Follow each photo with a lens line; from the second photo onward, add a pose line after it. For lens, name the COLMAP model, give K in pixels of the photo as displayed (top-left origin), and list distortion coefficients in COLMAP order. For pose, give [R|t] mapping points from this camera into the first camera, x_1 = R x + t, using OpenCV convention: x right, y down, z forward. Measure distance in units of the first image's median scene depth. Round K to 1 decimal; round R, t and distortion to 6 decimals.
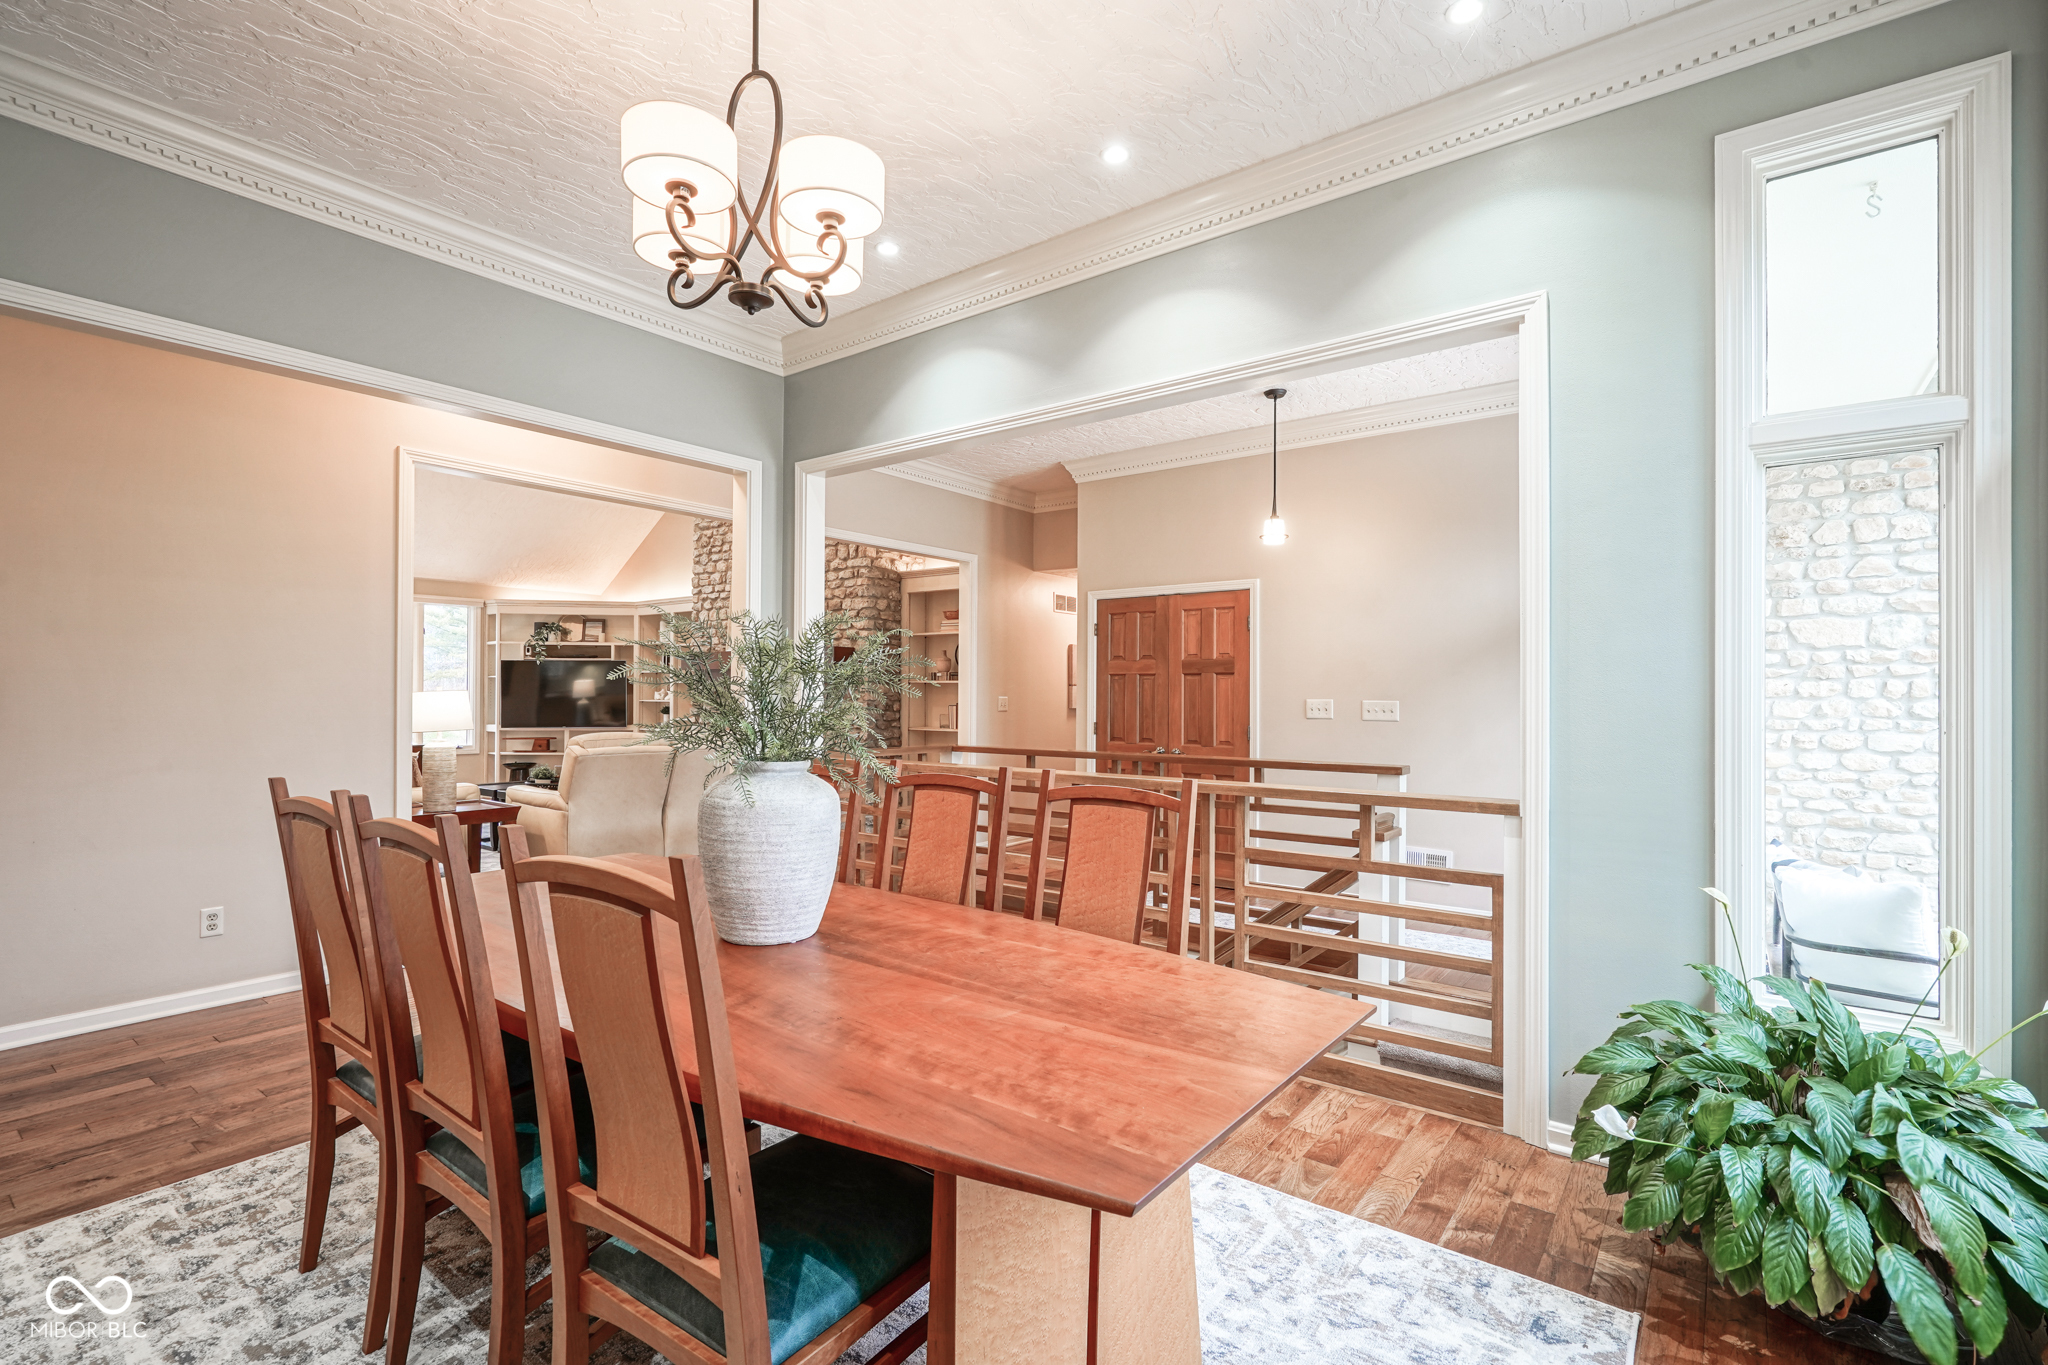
lens RADIAL K [[926.8, 0, 1046.1], [0, 926.8, 688.1], [0, 0, 1]] dist [-0.000413, -0.000219]
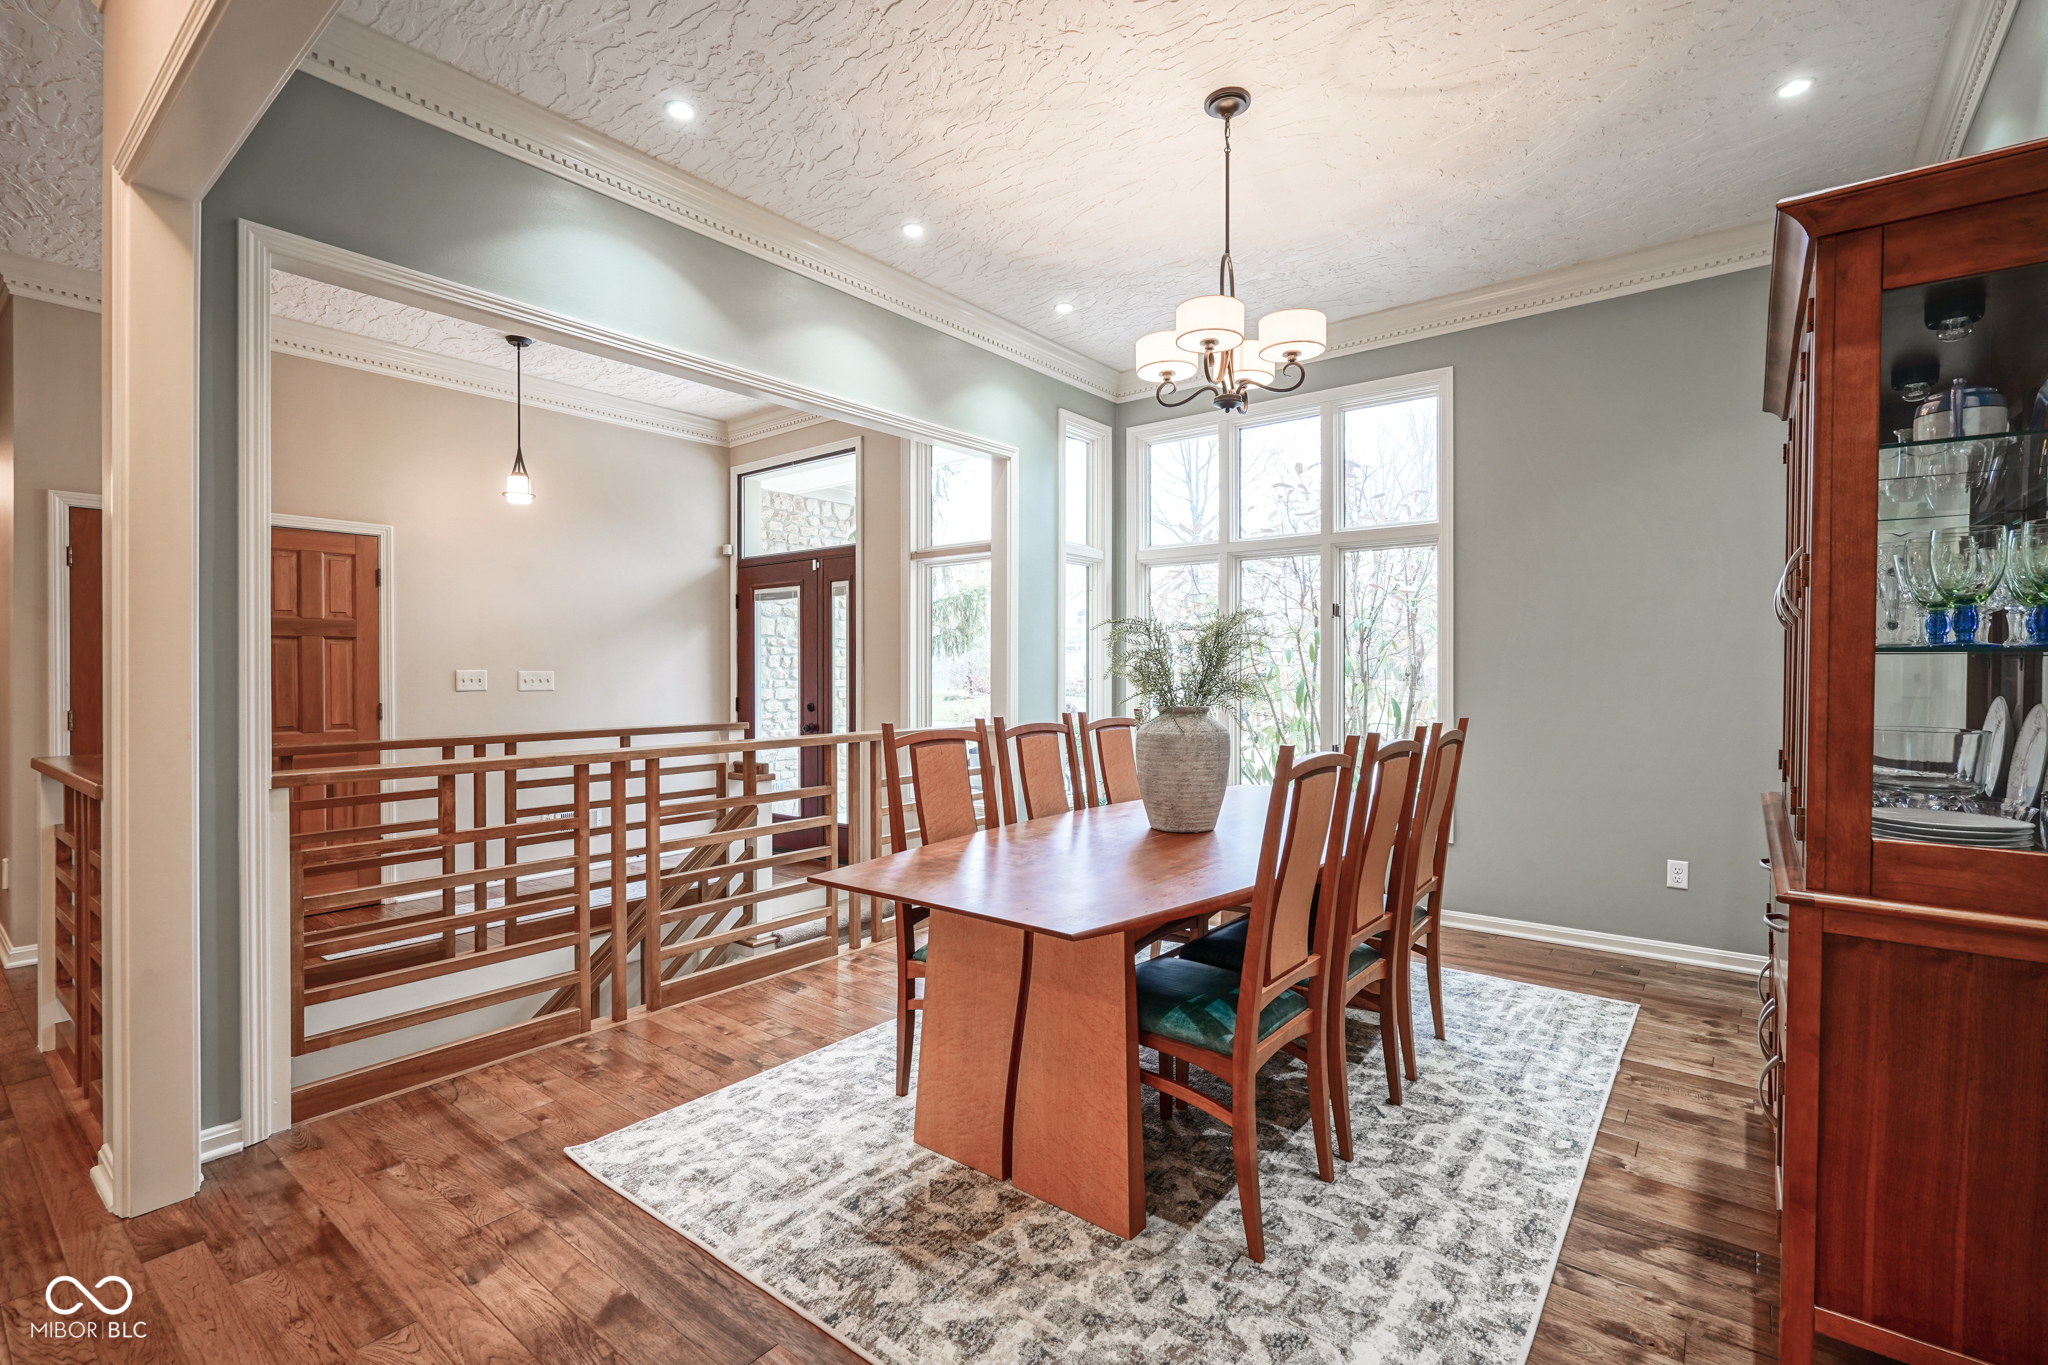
lens RADIAL K [[922.5, 0, 1025.0], [0, 922.5, 670.1], [0, 0, 1]] dist [-0.000890, -0.000067]
pose [[0.023603, -0.003110, 0.999717, -0.795048], [-0.002482, 0.999992, 0.003170, 0.010426], [-0.999718, -0.002556, 0.023595, 0.553897]]
